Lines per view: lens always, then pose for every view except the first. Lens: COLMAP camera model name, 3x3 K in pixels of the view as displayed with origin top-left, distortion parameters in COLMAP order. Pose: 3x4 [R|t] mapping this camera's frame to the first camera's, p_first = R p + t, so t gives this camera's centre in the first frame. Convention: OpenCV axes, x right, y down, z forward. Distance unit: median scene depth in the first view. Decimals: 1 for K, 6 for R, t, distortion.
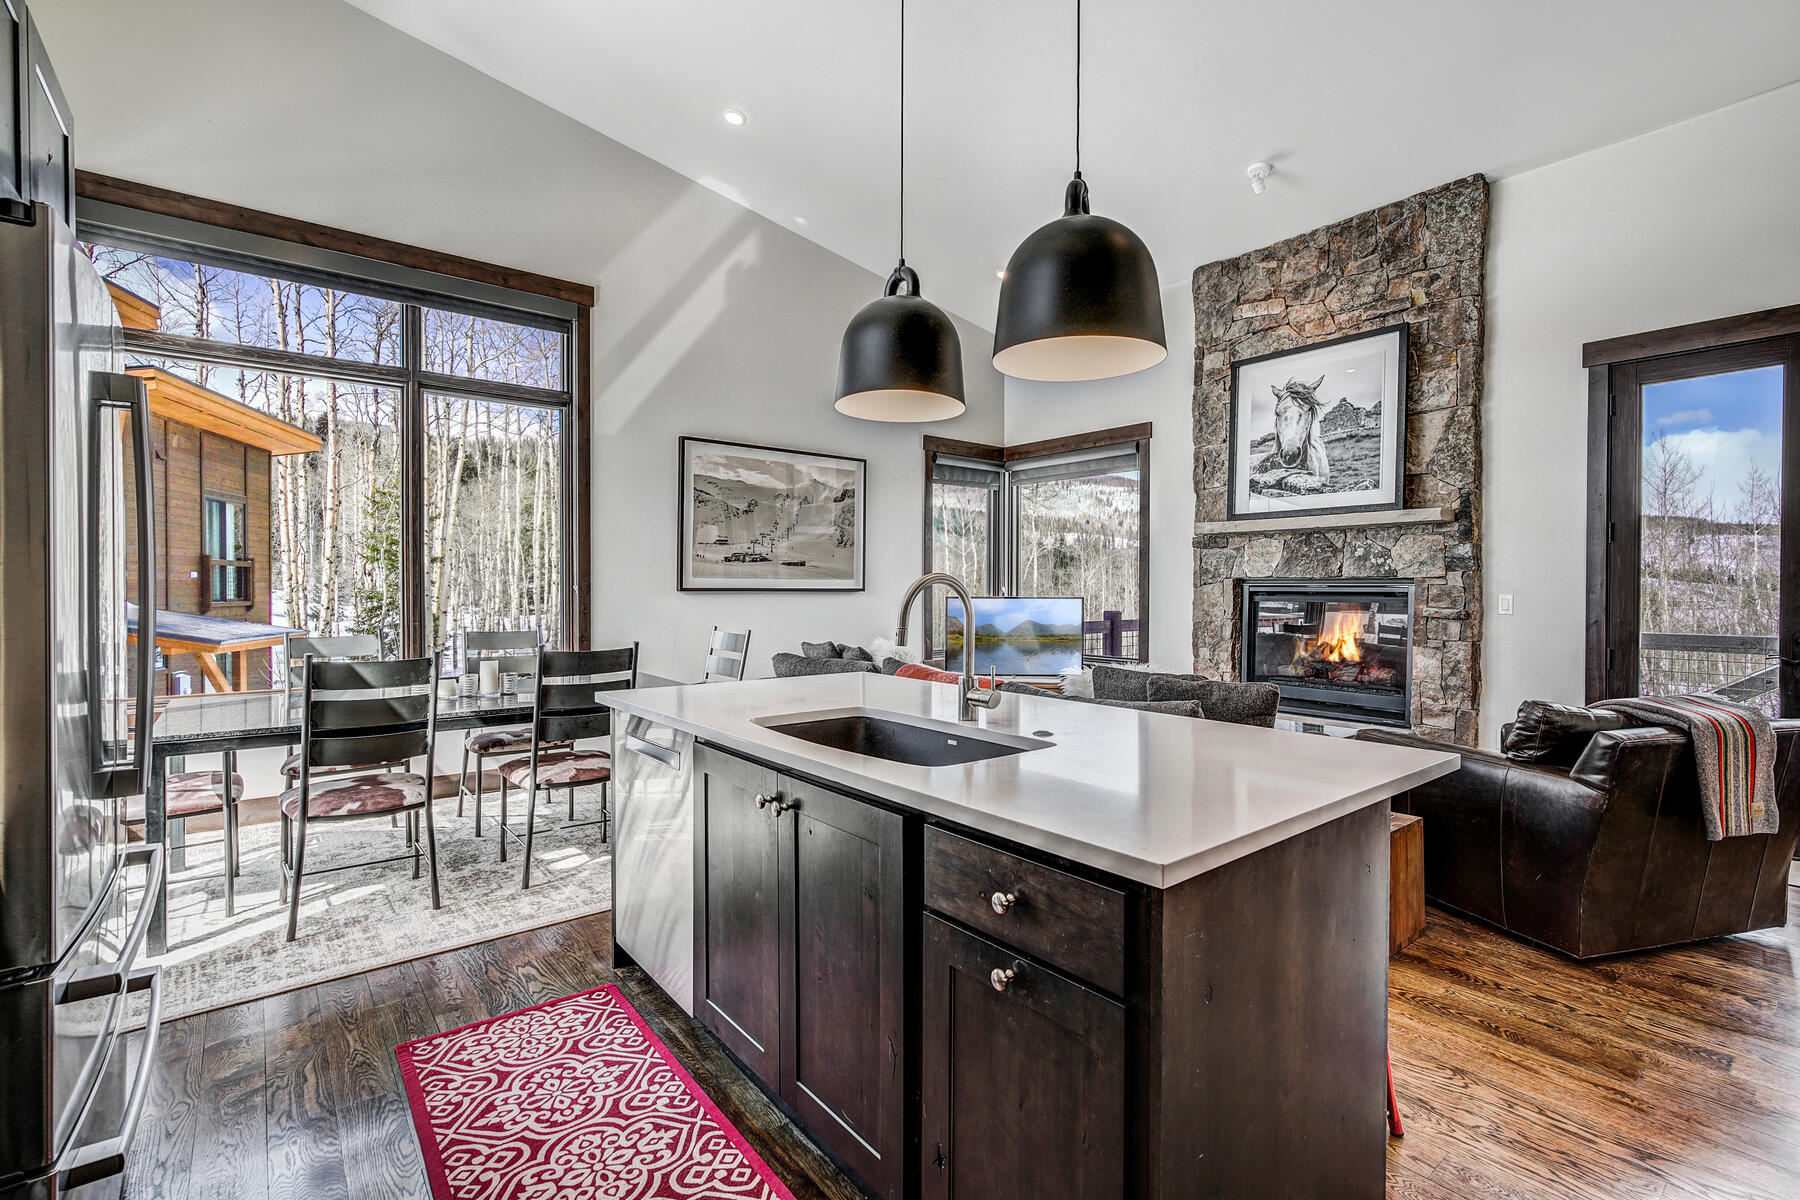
lens RADIAL K [[811.8, 0, 897.4], [0, 811.8, 595.3], [0, 0, 1]] dist [-0.012034, 0.005370]
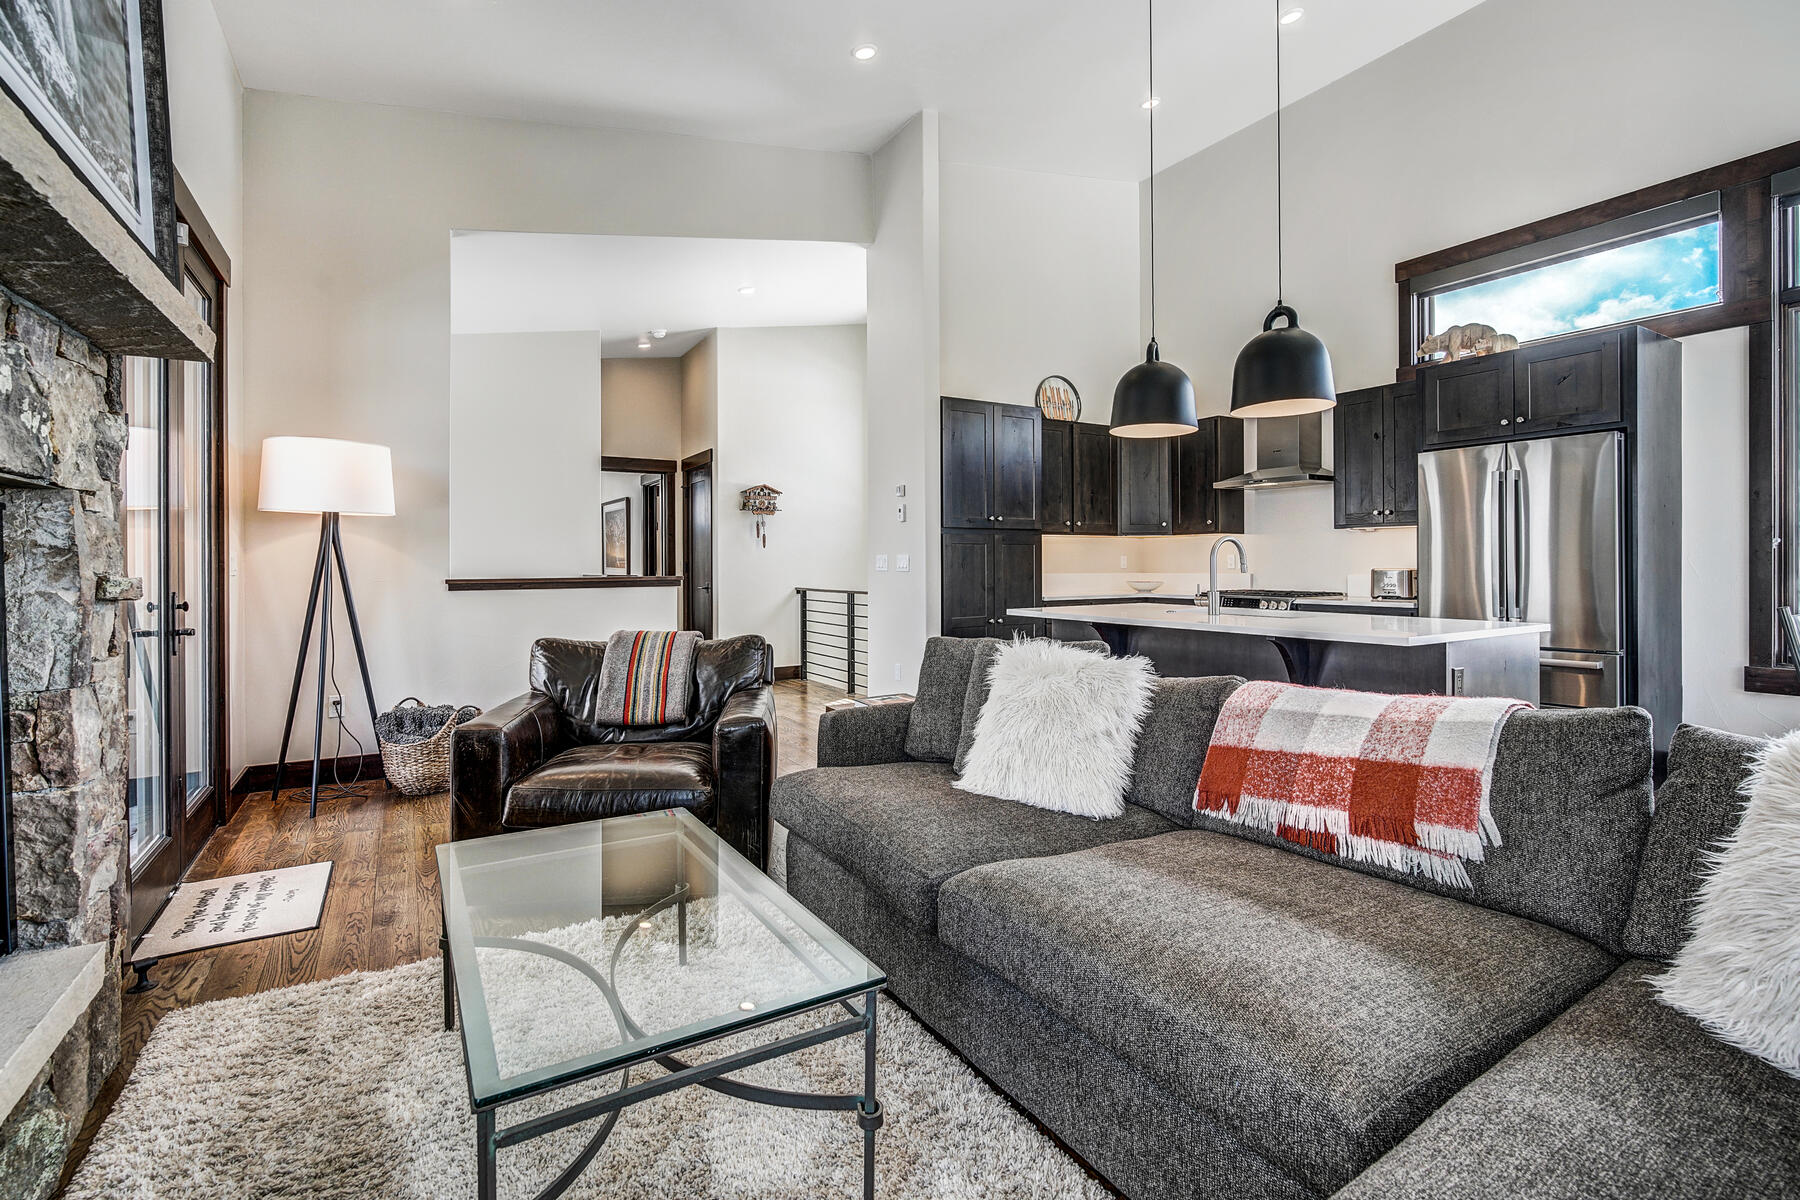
lens RADIAL K [[811.8, 0, 894.6], [0, 811.8, 565.2], [0, 0, 1]] dist [-0.012034, 0.005370]
pose [[-0.991612, 0.001407, 0.129241, 0.231057], [0.002920, 0.999929, 0.011511, 0.007183], [-0.129216, 0.011792, -0.991546, 1.193287]]
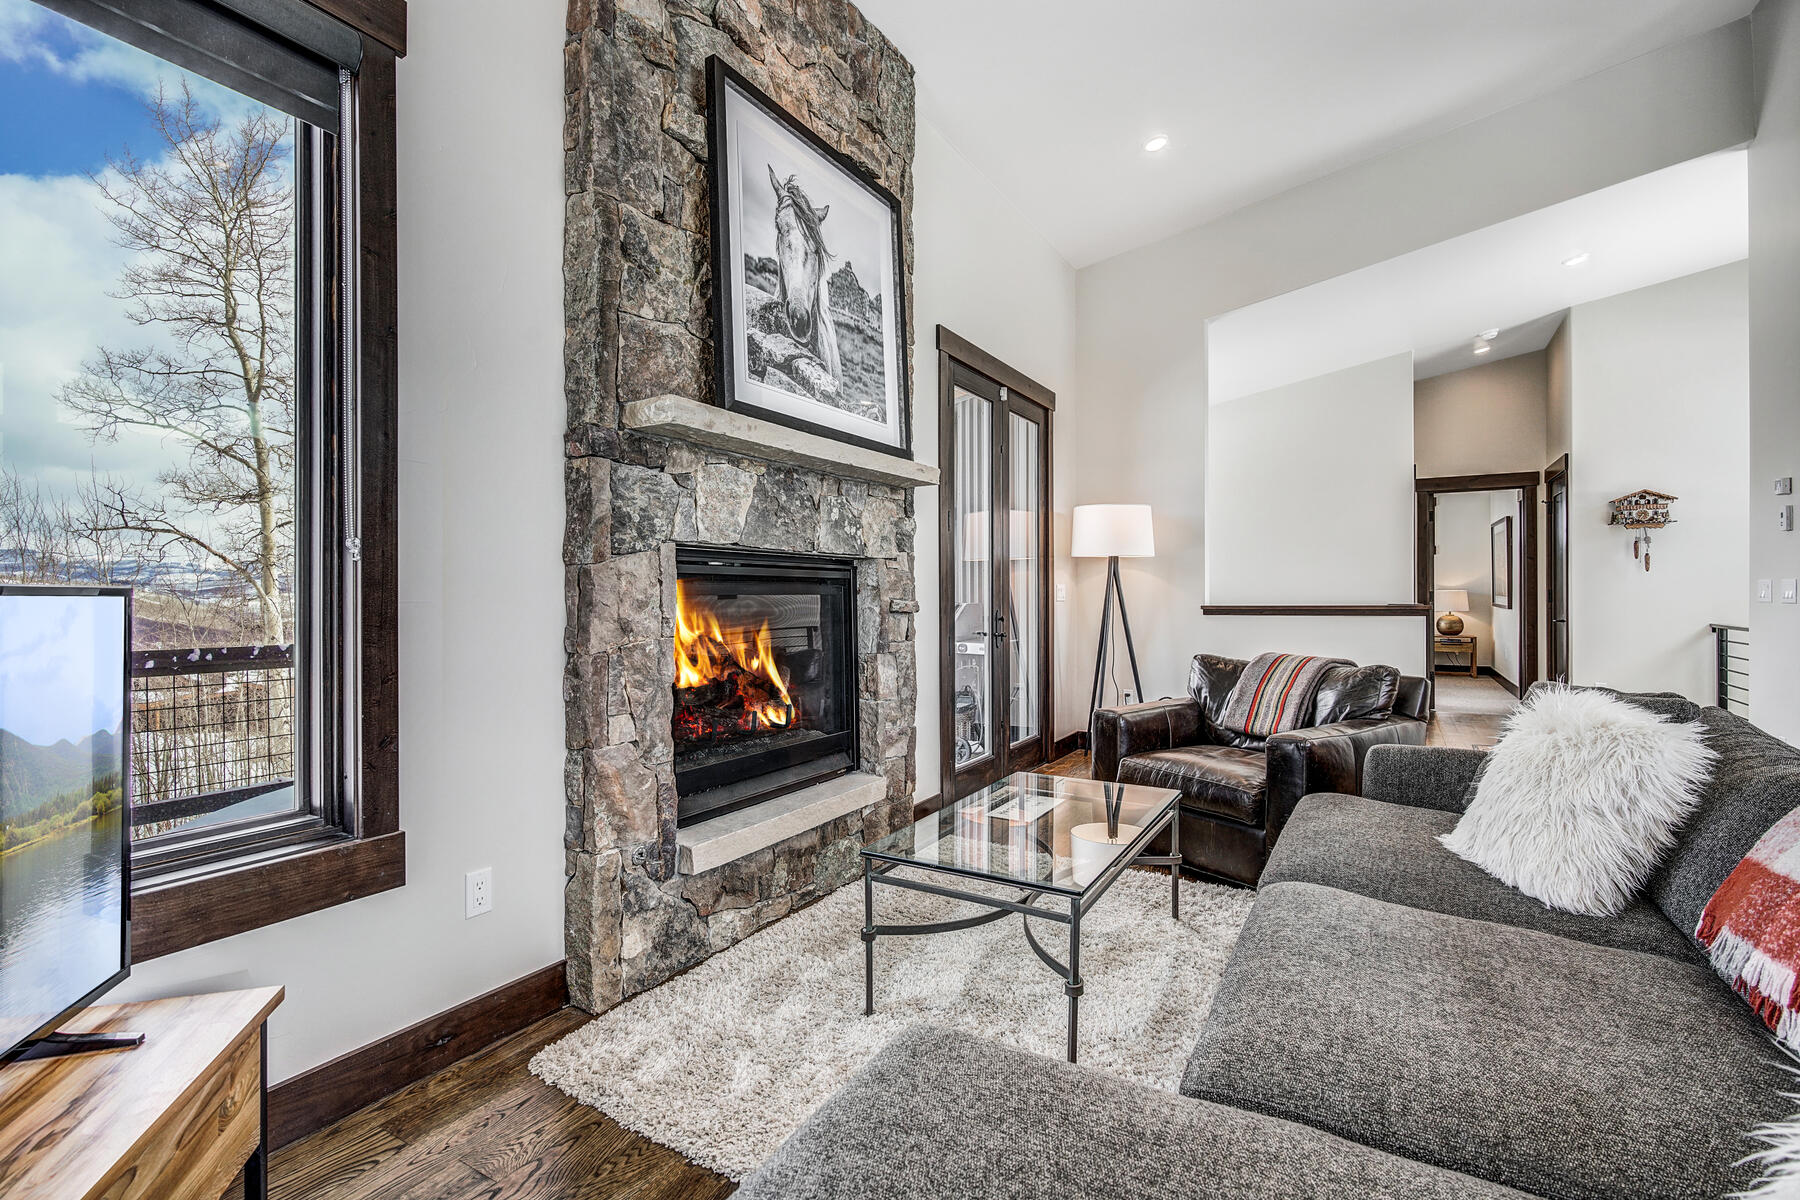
lens RADIAL K [[811.8, 0, 911.5], [0, 811.8, 593.9], [0, 0, 1]] dist [-0.012034, 0.005370]
pose [[-0.359323, 0.001741, 0.933212, -0.039730], [0.012373, 0.999919, 0.002899, 0.007618], [-0.933131, 0.012588, -0.359315, 1.135934]]
